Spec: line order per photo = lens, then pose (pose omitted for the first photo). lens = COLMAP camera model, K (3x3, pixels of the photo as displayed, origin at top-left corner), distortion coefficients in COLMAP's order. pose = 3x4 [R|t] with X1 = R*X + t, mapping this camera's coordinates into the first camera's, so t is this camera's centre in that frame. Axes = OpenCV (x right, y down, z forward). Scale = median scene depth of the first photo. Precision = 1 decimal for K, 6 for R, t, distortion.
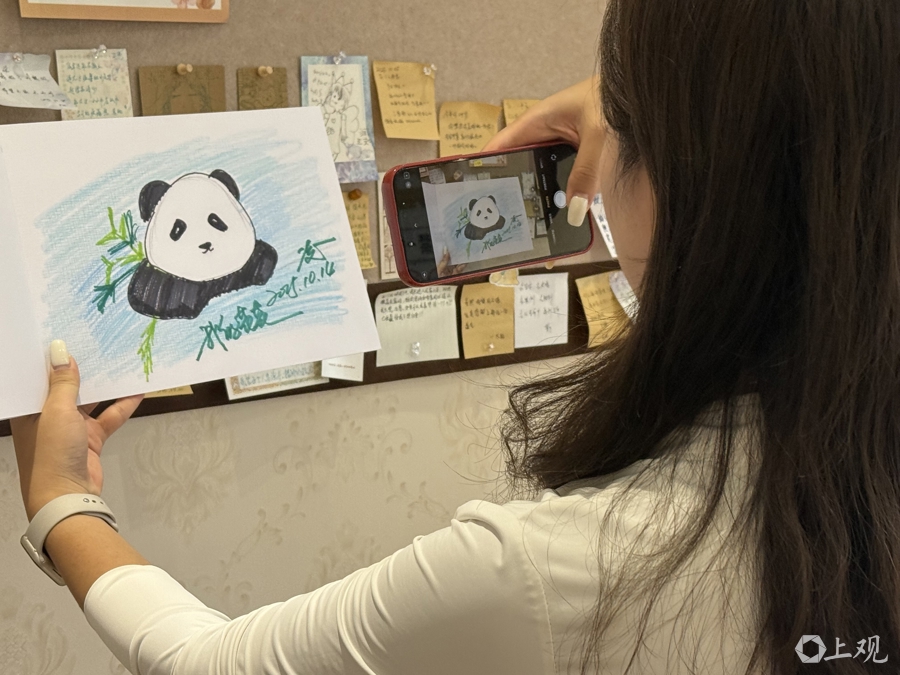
lens RADIAL K [[1959.8, 0, 450.0], [0, 1959.8, 337.5], [0, 0, 1]] dist [0.000256, 2.471906]
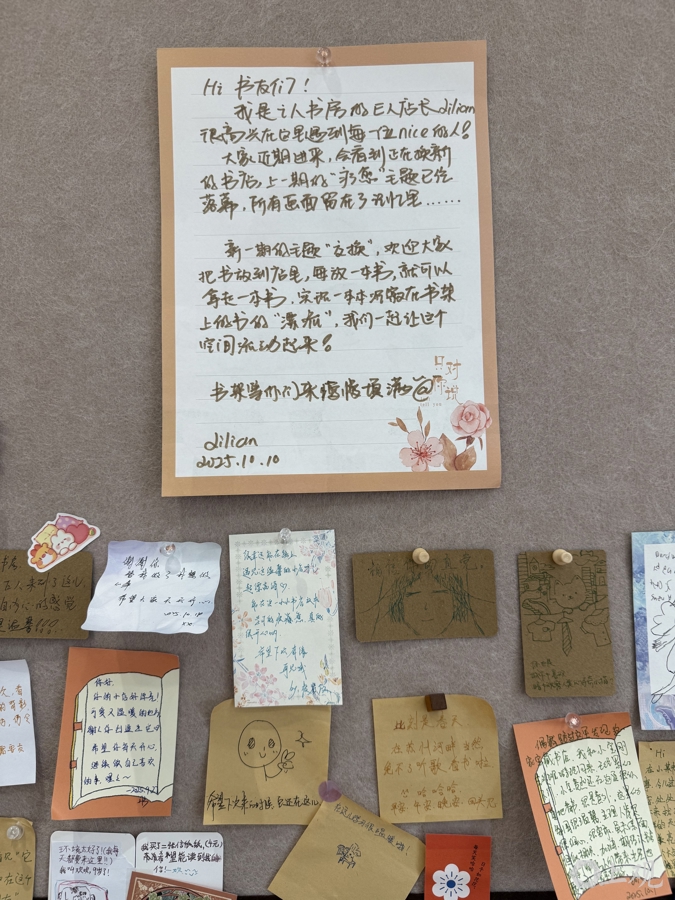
lens RADIAL K [[659.2, 0, 337.5], [0, 659.2, 450.0], [0, 0, 1]] dist [-0.007648, -0.005247]
pose [[0.751977, -0.022745, -0.658797, -0.003453], [-0.068885, 0.991221, -0.112850, -0.141265], [0.655581, 0.130241, 0.743809, 0.778762]]
